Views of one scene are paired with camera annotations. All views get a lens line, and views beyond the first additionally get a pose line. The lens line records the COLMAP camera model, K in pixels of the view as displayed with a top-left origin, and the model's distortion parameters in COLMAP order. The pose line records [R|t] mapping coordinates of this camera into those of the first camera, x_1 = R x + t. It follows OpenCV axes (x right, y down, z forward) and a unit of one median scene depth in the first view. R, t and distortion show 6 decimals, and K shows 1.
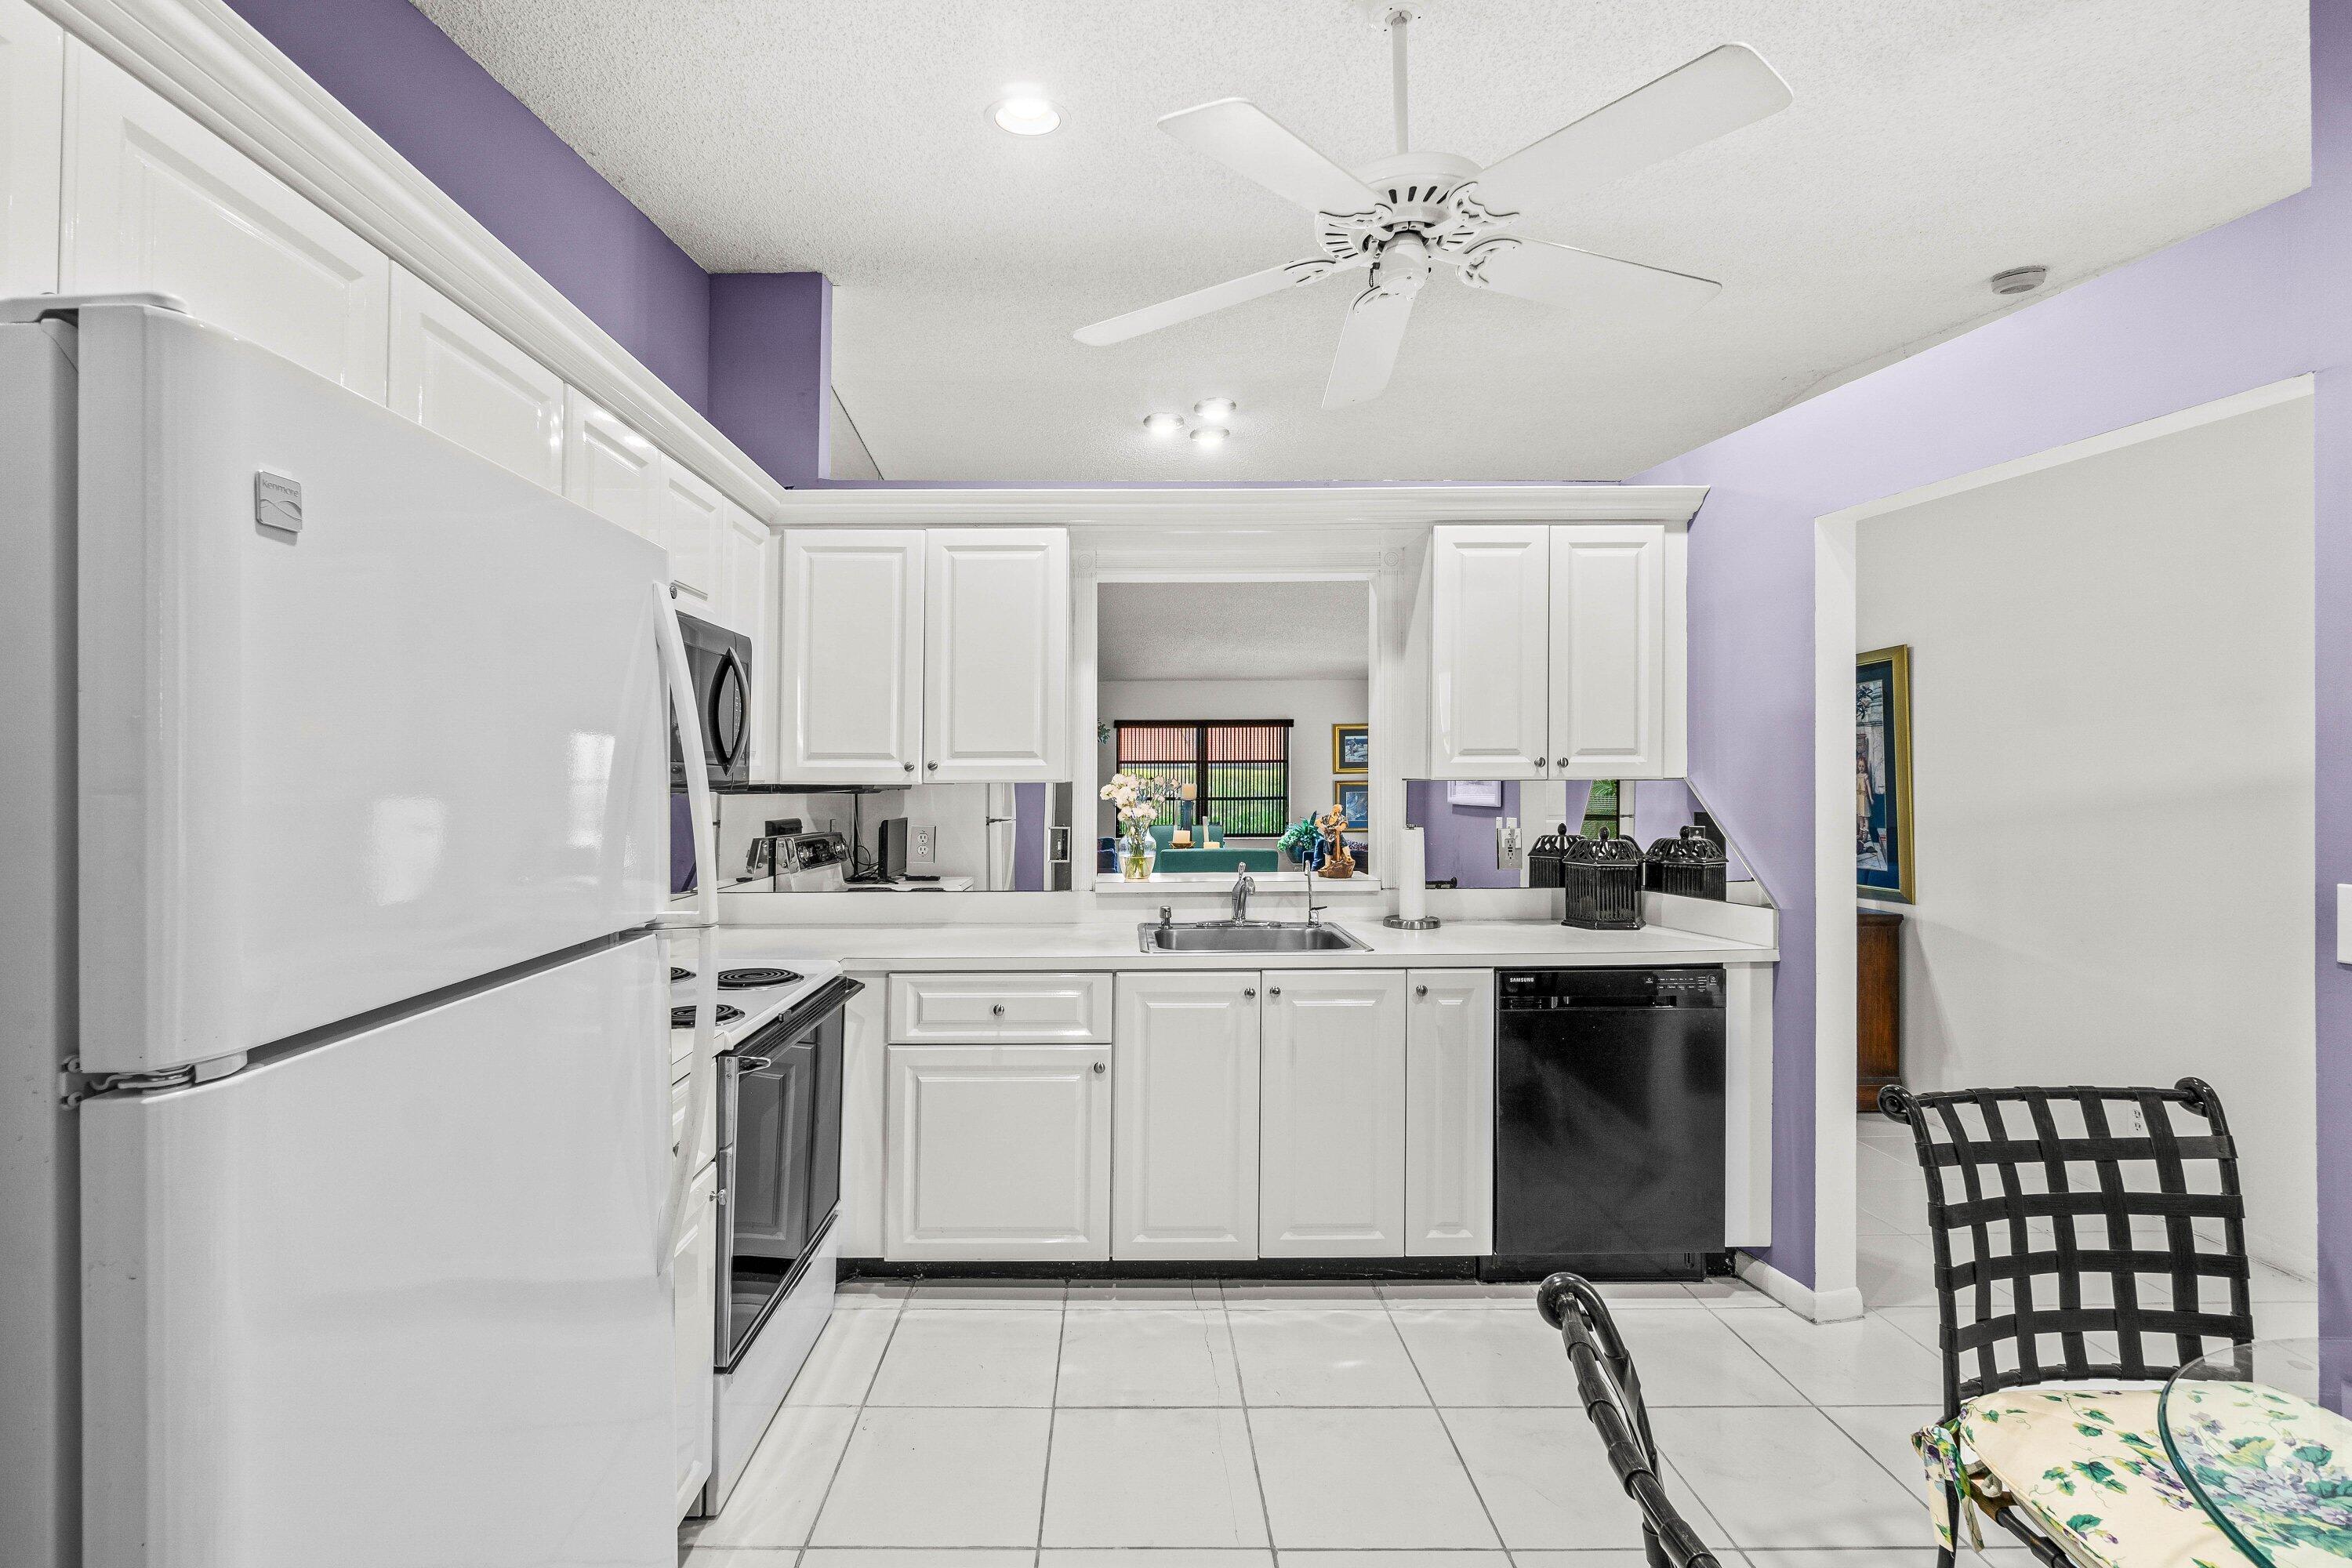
lens RADIAL K [[1035.8, 0, 1147.4], [0, 1035.8, 772.4], [0, 0, 1]] dist [0.001432, -0.000103]
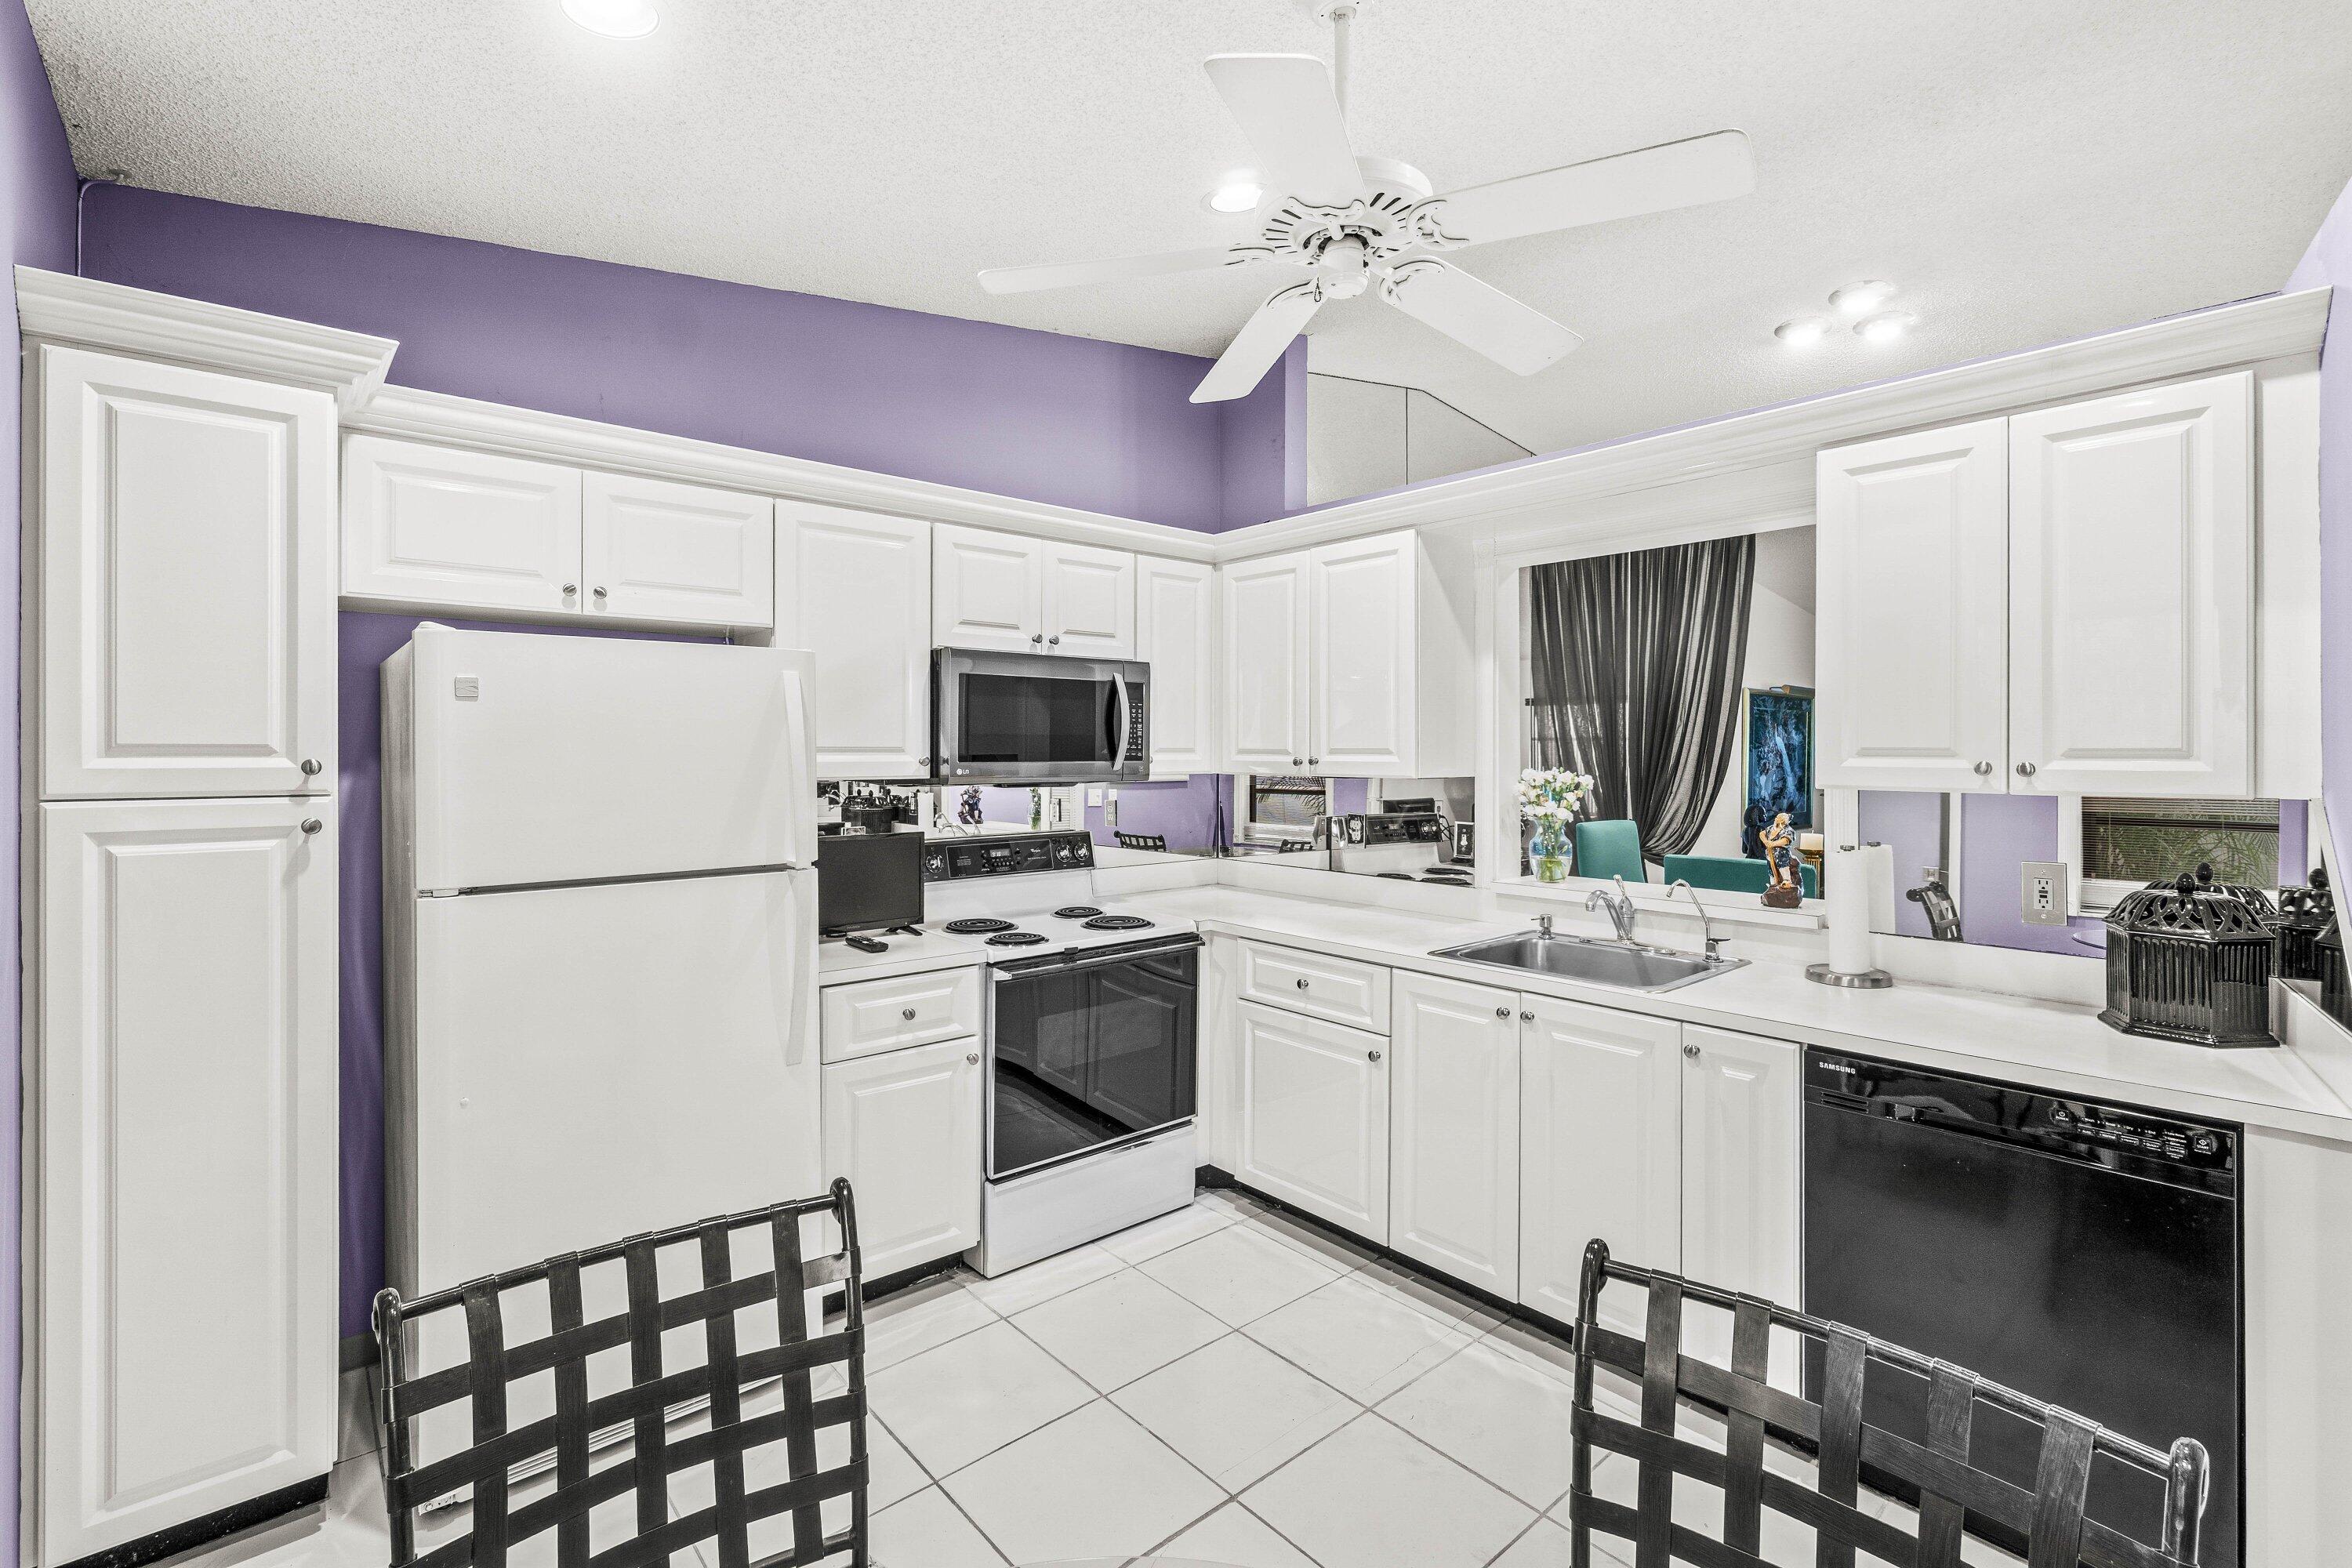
lens RADIAL K [[1057.0, 0, 1169.0], [0, 1057.0, 749.3], [0, 0, 1]] dist [-0.000806, -0.000027]
pose [[0.654365, 0.006161, -0.756154, 0.605013], [0.001499, 0.999954, 0.009445, -0.032236], [0.756178, -0.007314, 0.654325, 0.151981]]
